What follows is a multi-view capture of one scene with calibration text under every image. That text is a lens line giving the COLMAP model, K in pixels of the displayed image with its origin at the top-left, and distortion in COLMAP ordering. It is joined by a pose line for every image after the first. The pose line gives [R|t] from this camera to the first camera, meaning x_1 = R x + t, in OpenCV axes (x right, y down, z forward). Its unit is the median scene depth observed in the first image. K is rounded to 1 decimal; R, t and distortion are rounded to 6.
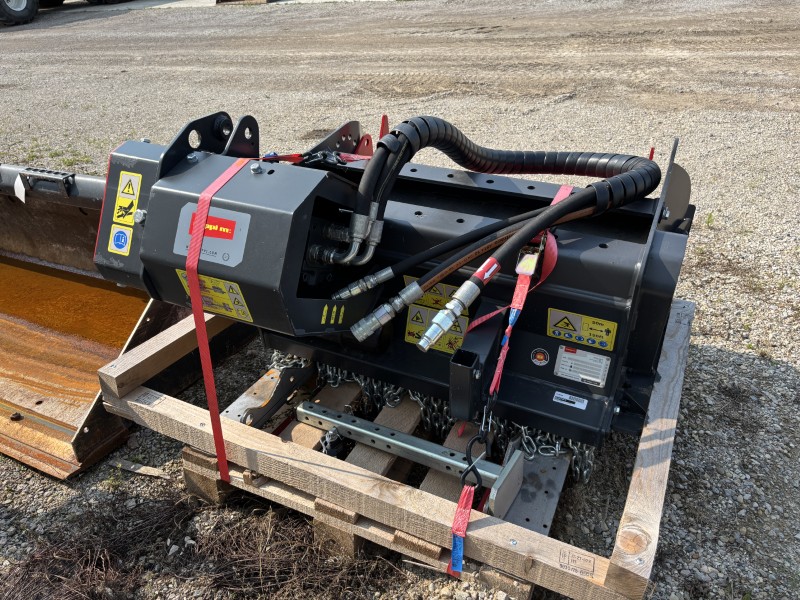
lens RADIAL K [[602.8, 0, 396.6], [0, 602.8, 301.4], [0, 0, 1]] dist [0.004676, -0.009618]
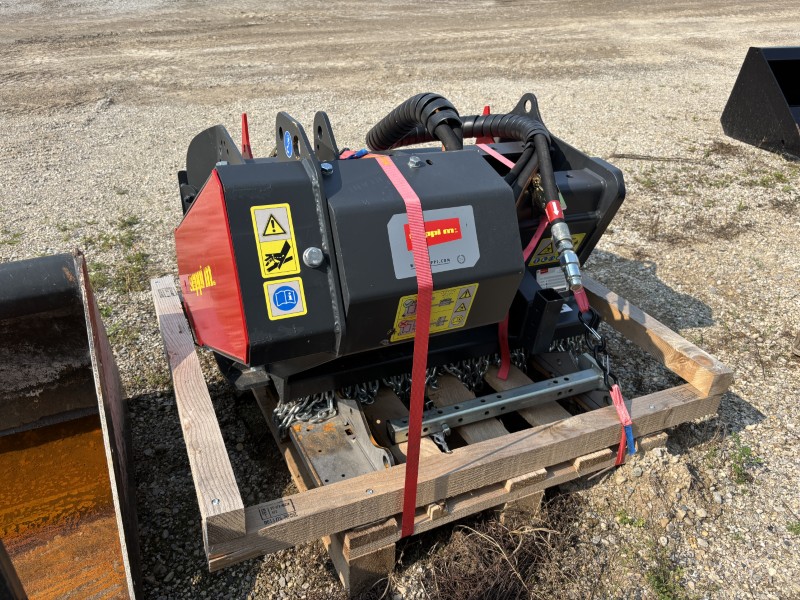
lens RADIAL K [[602.8, 0, 398.0], [0, 602.8, 298.0], [0, 0, 1]] dist [0.004676, -0.009618]
pose [[0.640326, -0.334637, 0.691376, -0.843692], [0.341972, 0.930179, 0.133499, -0.147947], [-0.687777, 0.150949, 0.710054, 0.382383]]
